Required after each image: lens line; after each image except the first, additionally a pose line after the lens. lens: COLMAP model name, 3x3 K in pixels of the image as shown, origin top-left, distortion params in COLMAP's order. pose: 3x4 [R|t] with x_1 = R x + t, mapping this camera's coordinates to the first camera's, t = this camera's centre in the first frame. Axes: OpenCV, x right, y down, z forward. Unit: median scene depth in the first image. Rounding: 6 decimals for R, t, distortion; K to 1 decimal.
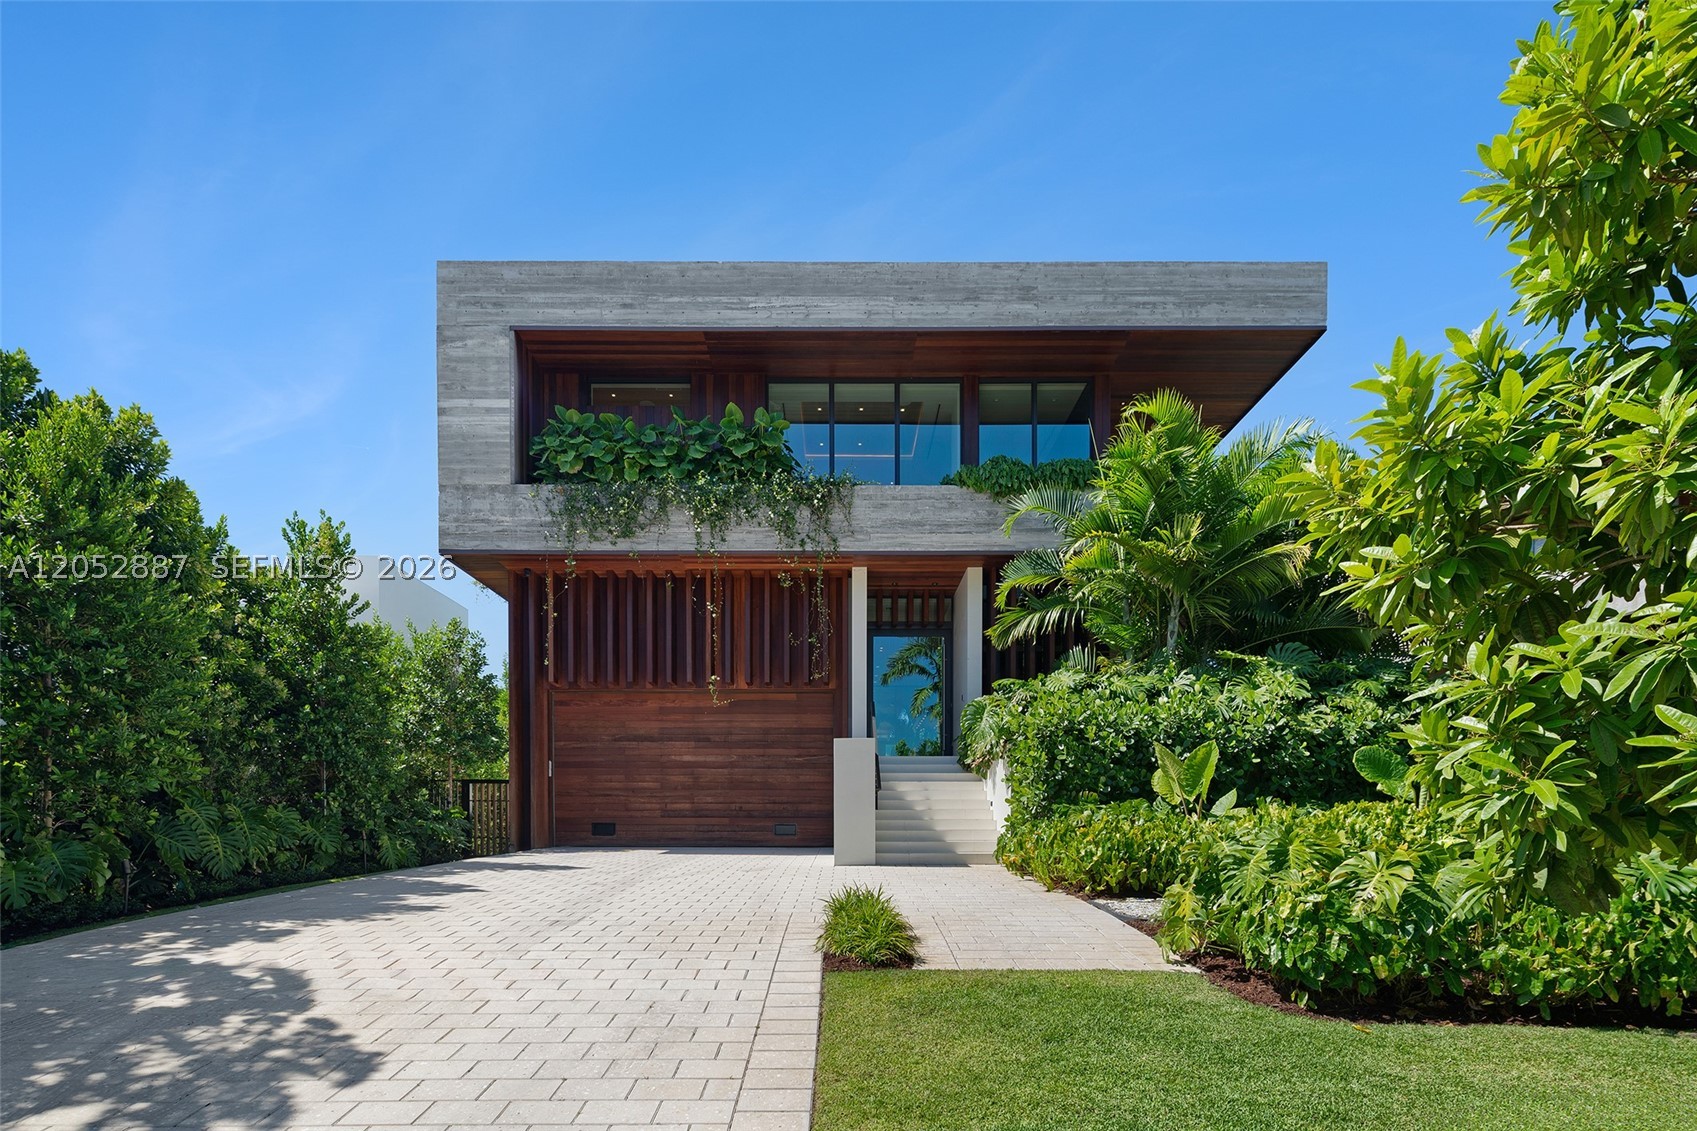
lens RADIAL K [[851.8, 0, 848.5], [0, 851.8, 612.9], [0, 0, 1]] dist [-0.003094, -0.000646]
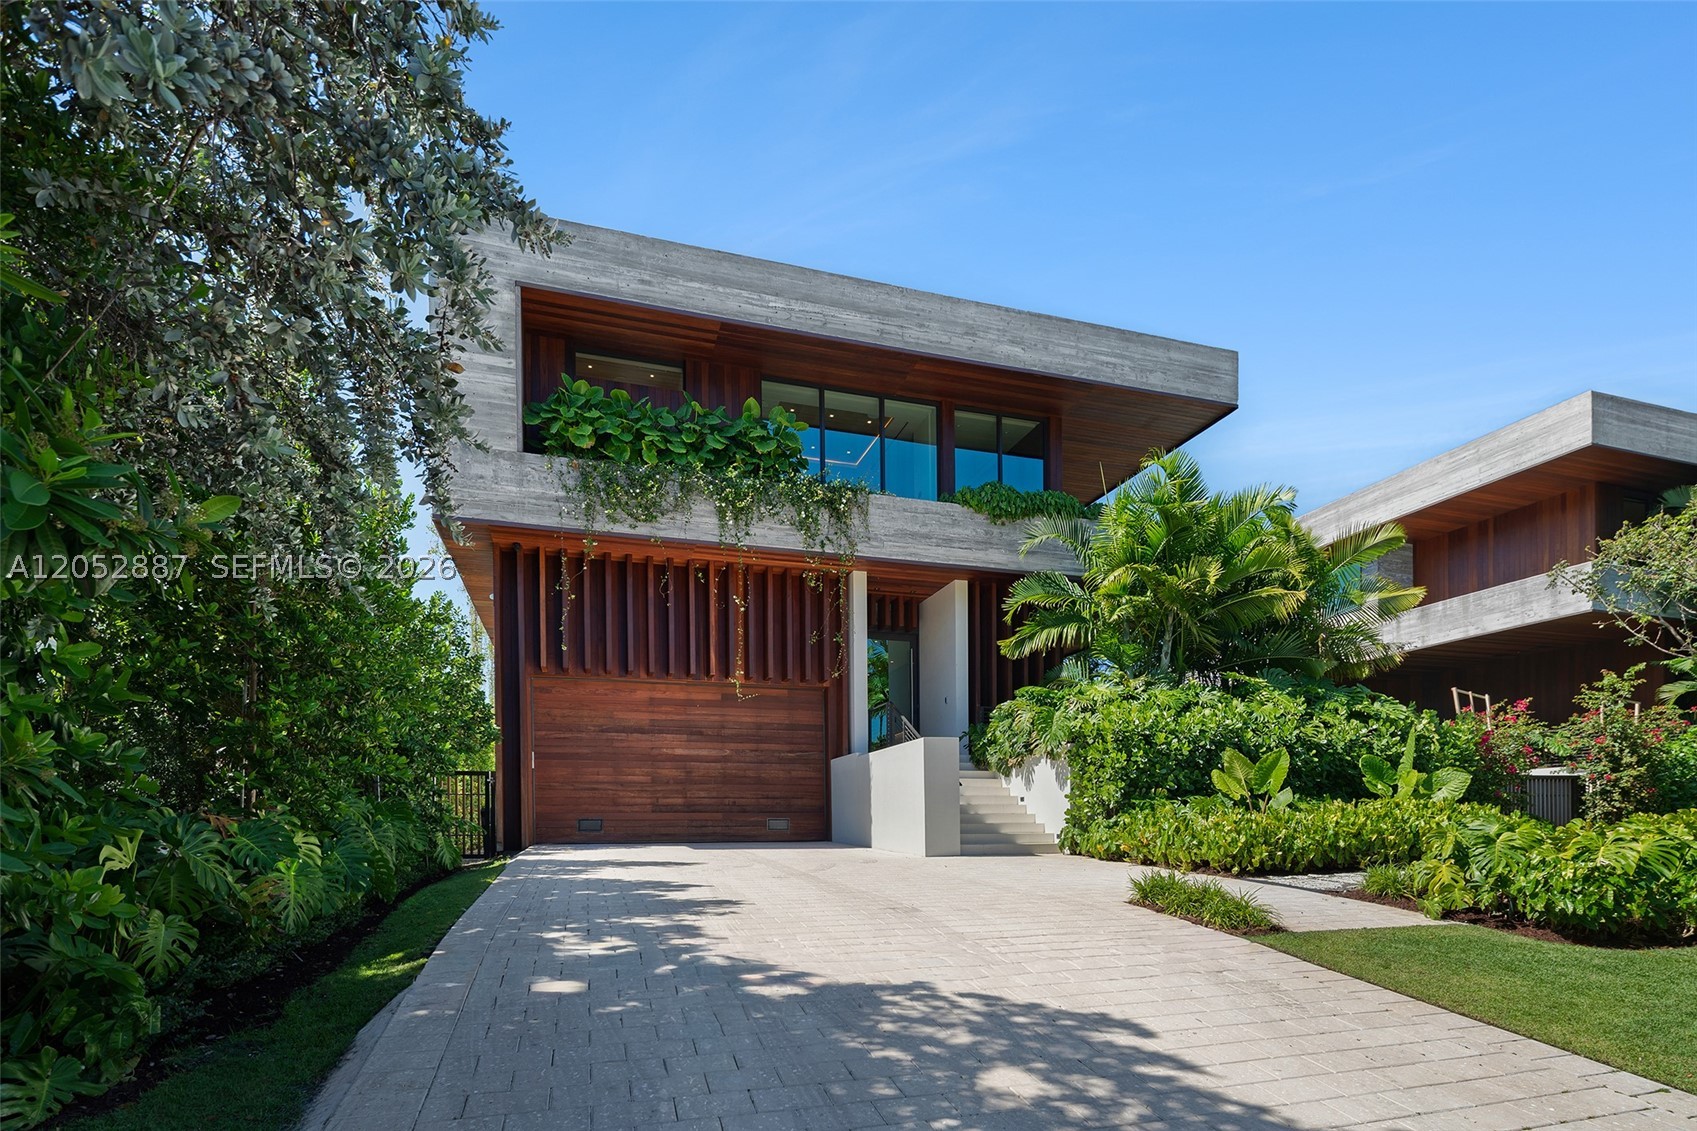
lens RADIAL K [[863.0, 0, 848.8], [0, 863.0, 587.7], [0, 0, 1]] dist [0.000917, 0.000118]
pose [[0.950881, 0.076839, 0.299869, -0.320568], [-0.070407, 0.996998, -0.032215, 0.001503], [-0.301445, 0.009520, 0.953436, -0.004113]]
